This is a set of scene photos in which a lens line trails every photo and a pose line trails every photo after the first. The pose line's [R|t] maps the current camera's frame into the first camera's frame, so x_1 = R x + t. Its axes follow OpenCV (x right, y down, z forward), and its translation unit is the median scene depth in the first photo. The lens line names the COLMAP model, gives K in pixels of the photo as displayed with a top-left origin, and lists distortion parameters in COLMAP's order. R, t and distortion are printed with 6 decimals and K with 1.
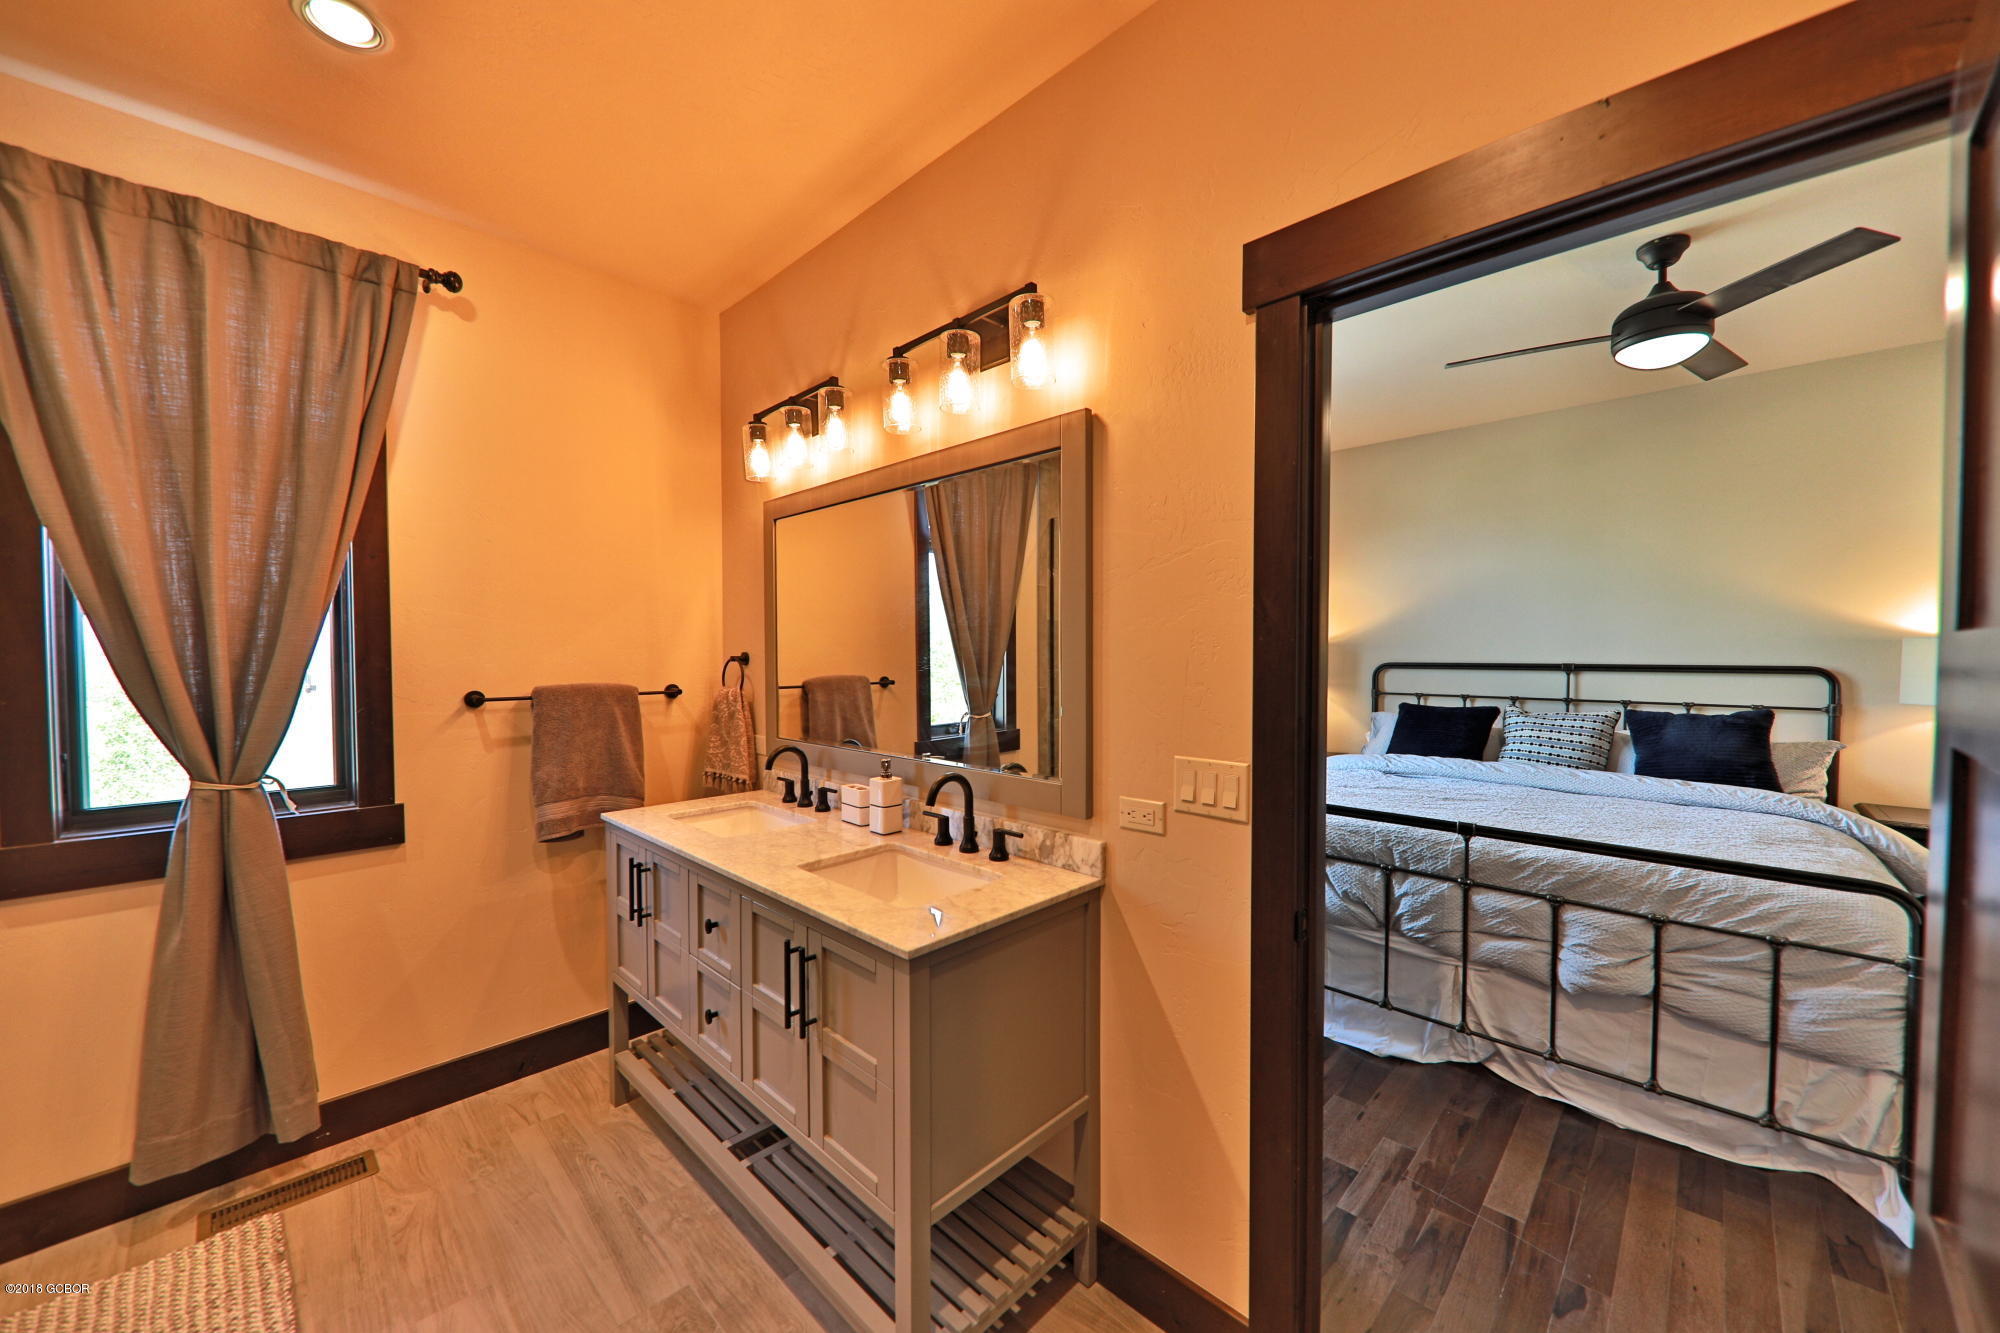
lens RADIAL K [[715.7, 0, 1000.0], [0, 715.7, 666.5], [0, 0, 1]] dist [0.000288, 0.000056]
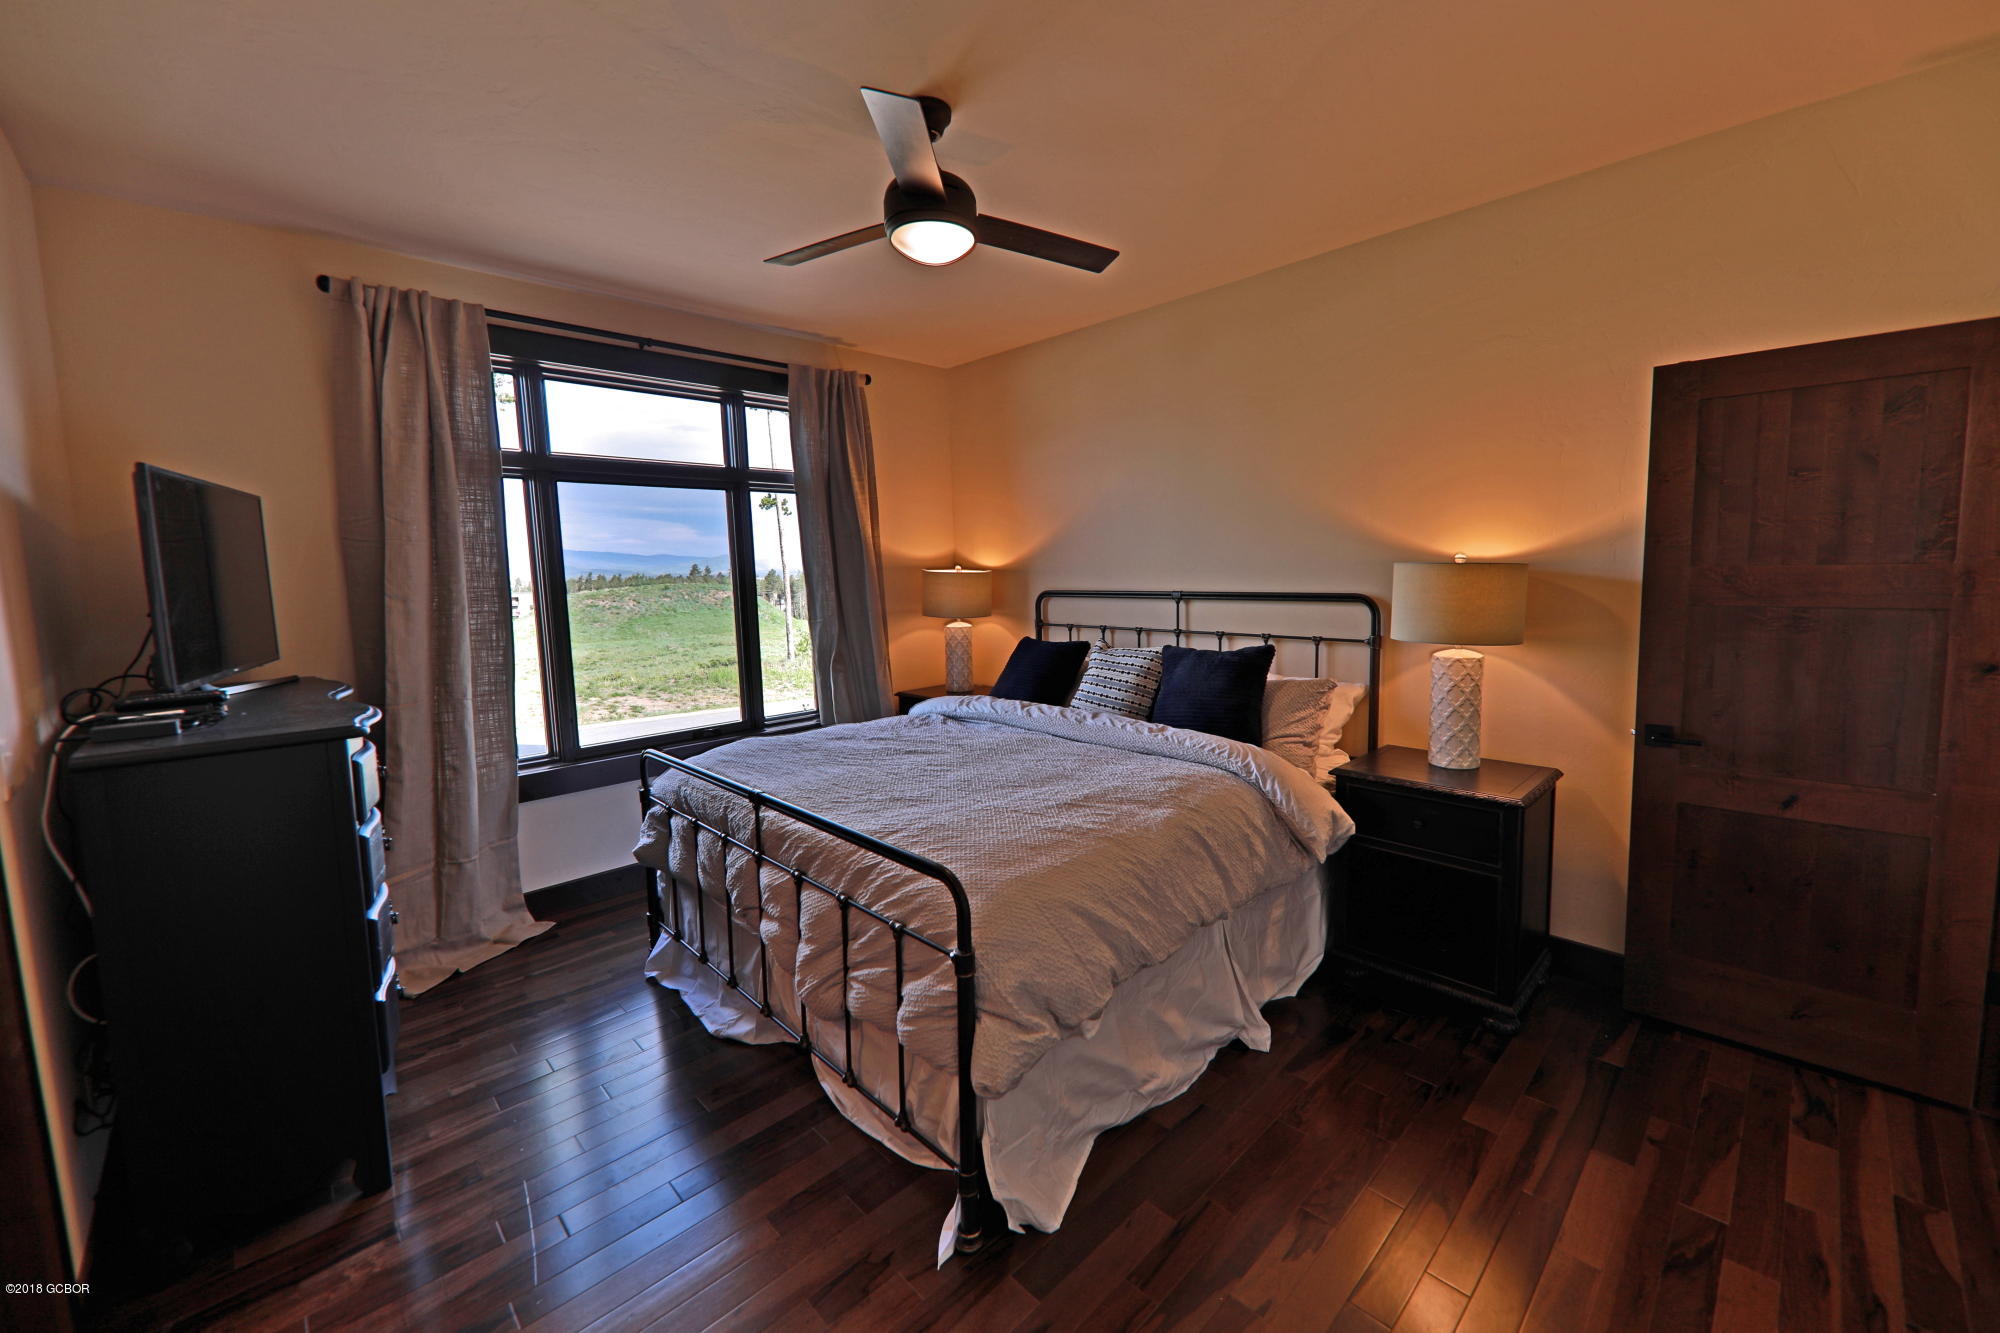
lens RADIAL K [[755.7, 0, 1001.9], [0, 755.7, 634.2], [0, 0, 1]] dist [0.000387, 0.000026]
pose [[0.999405, -0.024035, -0.024720, 0.599047], [0.025584, 0.997599, 0.064362, -0.016598], [0.023114, -0.064956, 0.997620, 0.045781]]
